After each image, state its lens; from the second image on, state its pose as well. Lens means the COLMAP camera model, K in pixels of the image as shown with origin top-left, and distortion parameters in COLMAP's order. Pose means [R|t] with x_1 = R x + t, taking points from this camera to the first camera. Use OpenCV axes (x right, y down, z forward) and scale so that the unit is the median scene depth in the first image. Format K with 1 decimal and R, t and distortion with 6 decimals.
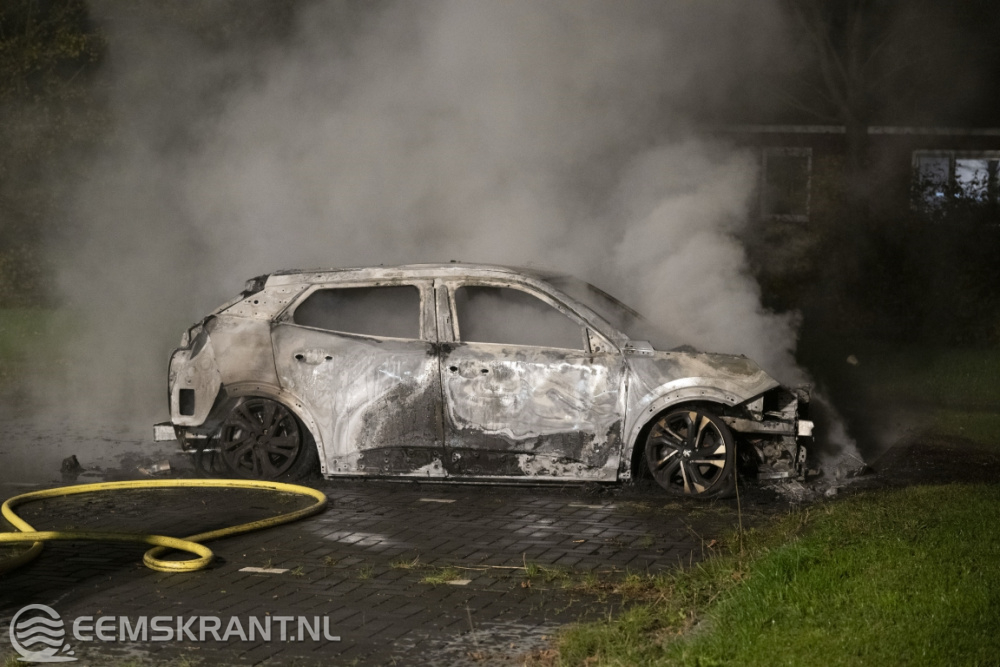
lens RADIAL K [[2175.1, 0, 500.0], [0, 2175.1, 333.5], [0, 0, 1]] dist [-0.025022, -0.207814]
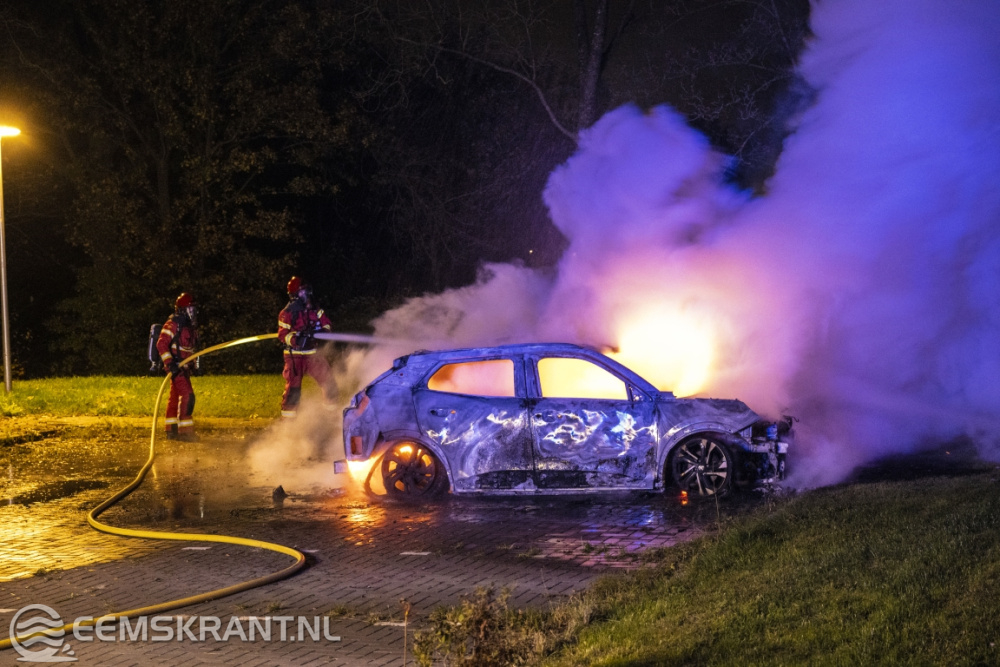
lens RADIAL K [[1948.8, 0, 500.0], [0, 1948.8, 333.5], [0, 0, 1]] dist [0.000614, 0.013263]
pose [[0.997567, -0.041708, -0.055860, 0.028098], [0.040869, 0.999035, -0.016074, -0.019152], [0.056477, 0.013752, 0.998309, -0.306547]]
